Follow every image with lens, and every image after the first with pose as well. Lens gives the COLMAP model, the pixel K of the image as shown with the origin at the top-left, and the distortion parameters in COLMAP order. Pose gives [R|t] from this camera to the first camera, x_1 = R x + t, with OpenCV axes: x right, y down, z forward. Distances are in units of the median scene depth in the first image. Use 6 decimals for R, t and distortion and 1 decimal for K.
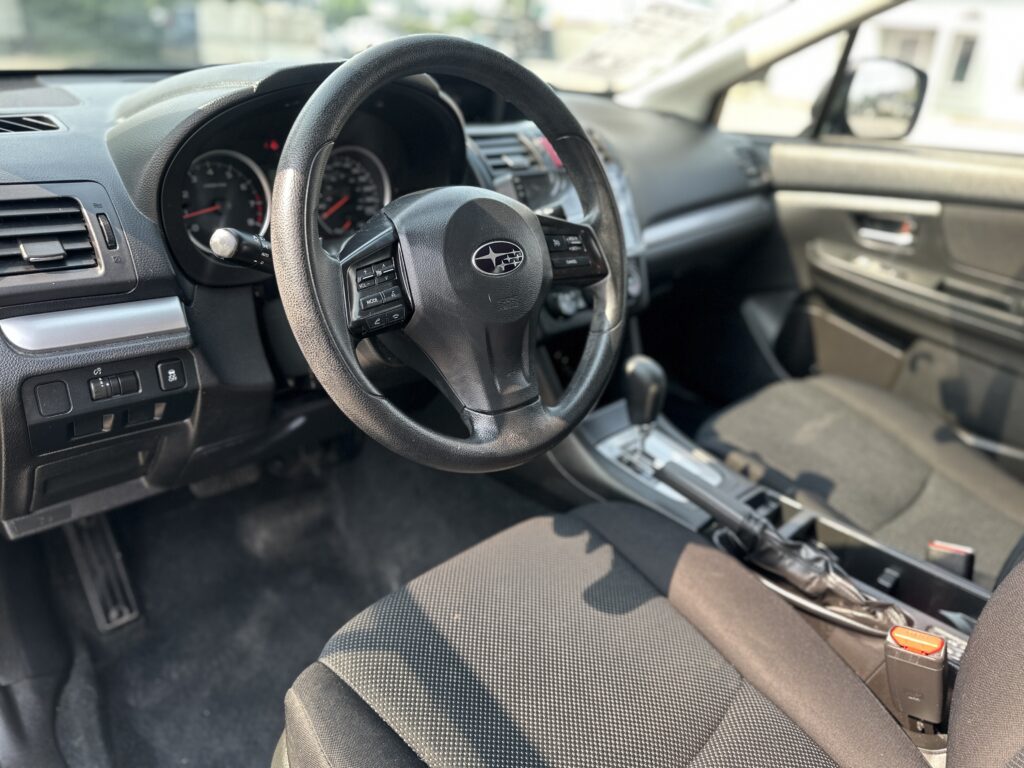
lens RADIAL K [[733.1, 0, 512.0], [0, 733.1, 384.0], [0, 0, 1]] dist [0.054063, -0.060749]
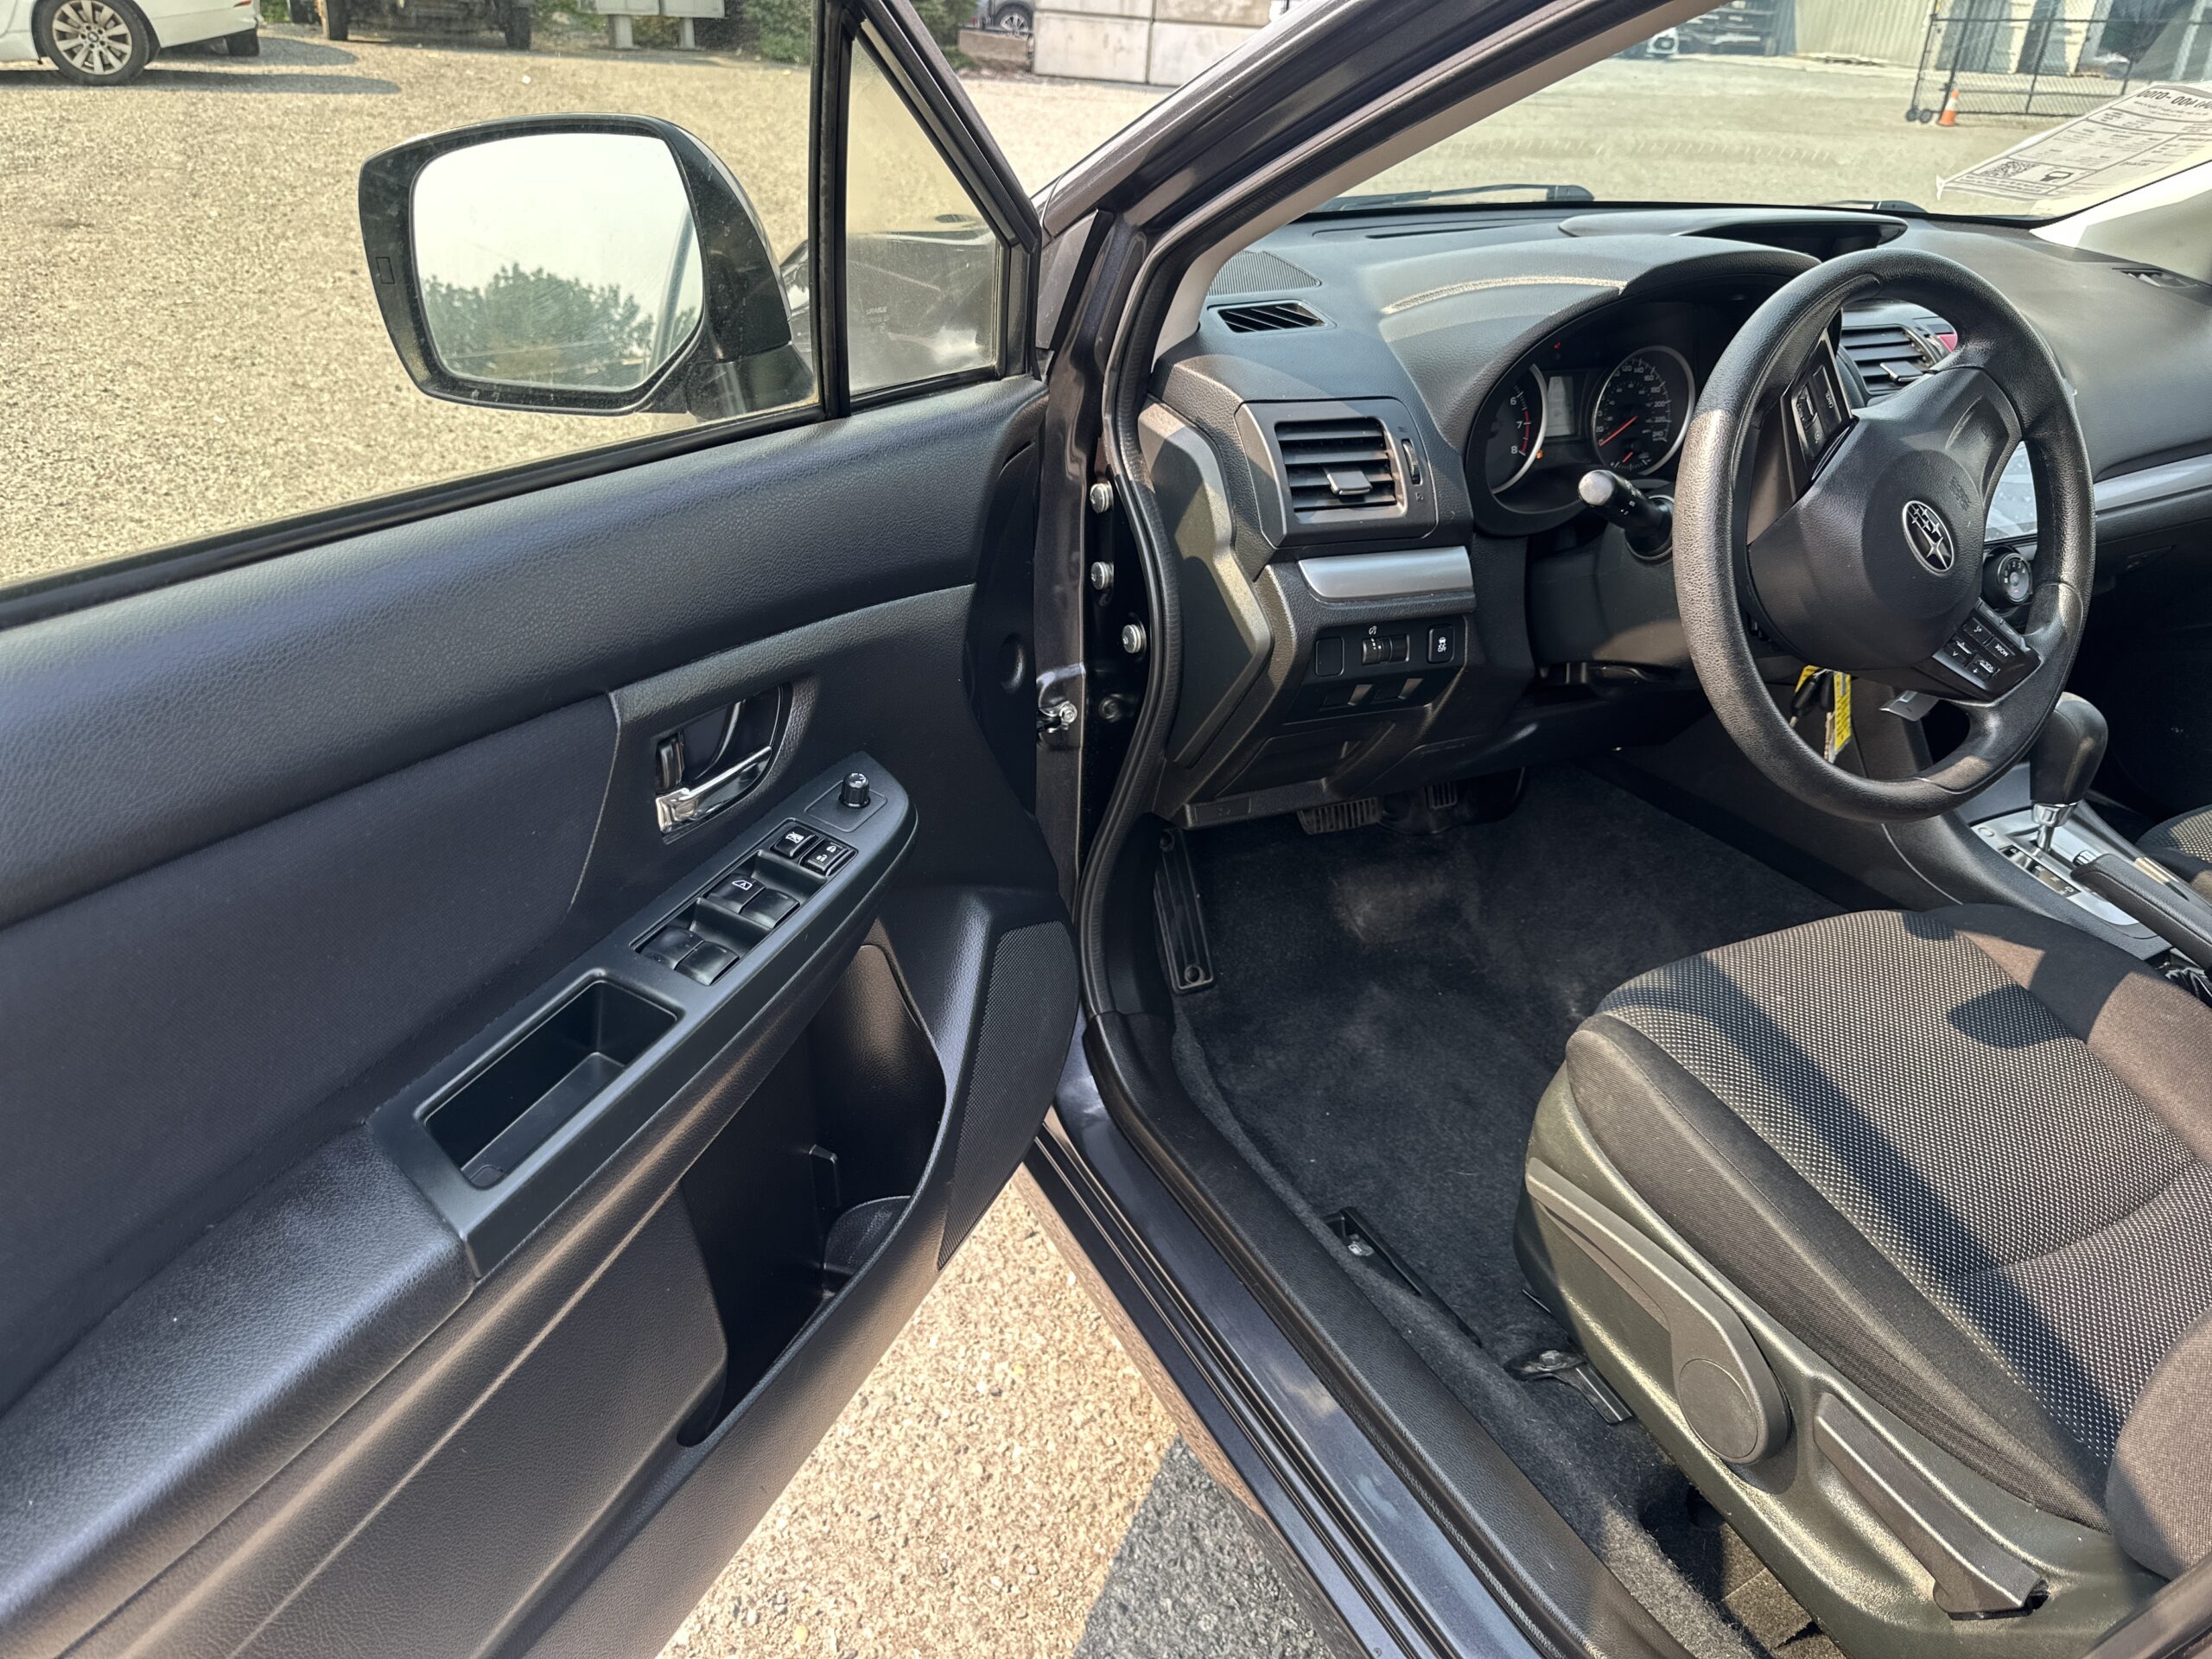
lens RADIAL K [[1529.1, 0, 1106.0], [0, 1529.1, 829.5], [0, 0, 1]] dist [0.003736, -0.006683]
pose [[0.946391, 0.130101, -0.295664, -0.227735], [-0.113507, 0.990875, 0.072689, 0.085887], [0.302423, -0.035232, 0.952522, -0.554529]]
